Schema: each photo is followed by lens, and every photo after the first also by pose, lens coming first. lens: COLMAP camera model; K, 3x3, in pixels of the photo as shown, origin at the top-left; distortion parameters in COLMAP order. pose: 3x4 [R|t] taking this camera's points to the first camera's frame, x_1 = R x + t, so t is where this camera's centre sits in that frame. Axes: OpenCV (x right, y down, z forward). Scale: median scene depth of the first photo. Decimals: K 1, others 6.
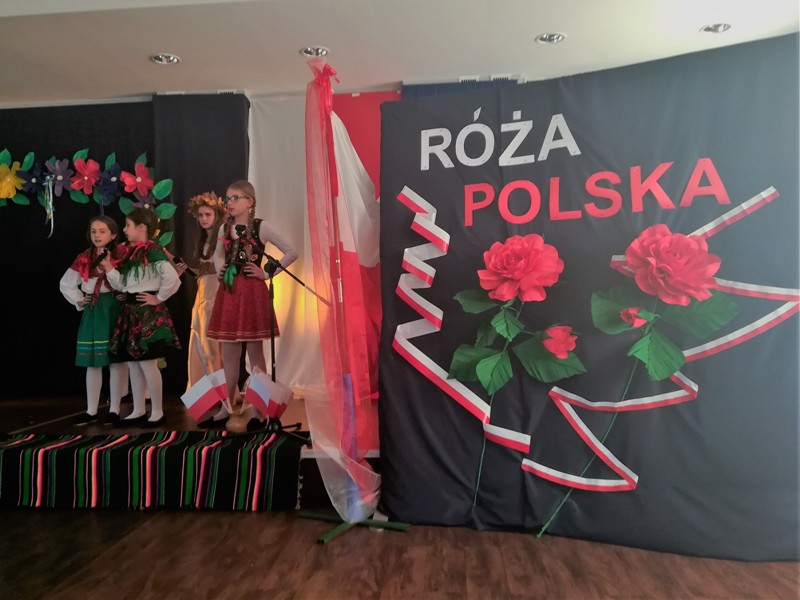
lens RADIAL K [[682.9, 0, 383.5], [0, 682.9, 287.1], [0, 0, 1]] dist [0.064599, -0.100616]
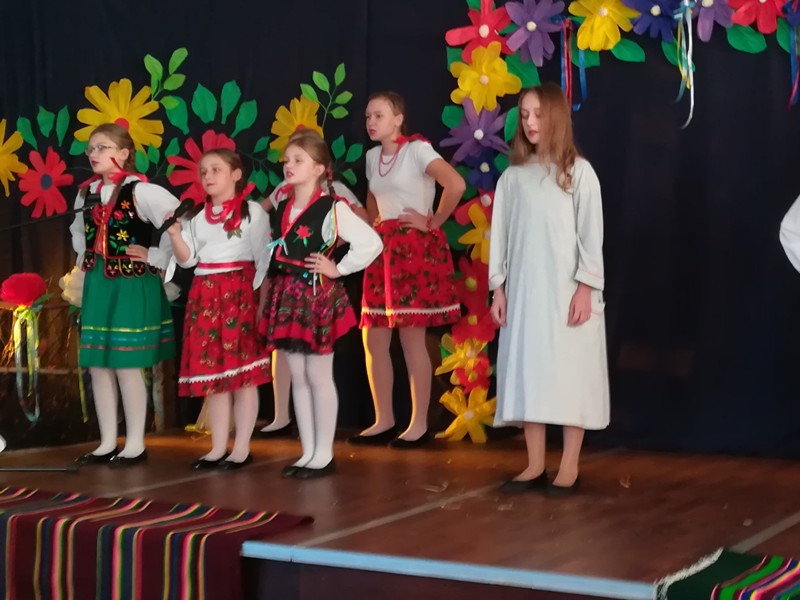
lens RADIAL K [[1440.2, 0, 525.5], [0, 1440.2, 241.3], [0, 0, 1]] dist [0.082486, -0.094992]
pose [[0.922942, 0.007219, -0.384872, -0.197974], [0.001253, 0.999763, 0.021757, -0.013804], [0.384938, -0.020563, 0.922713, 0.019935]]
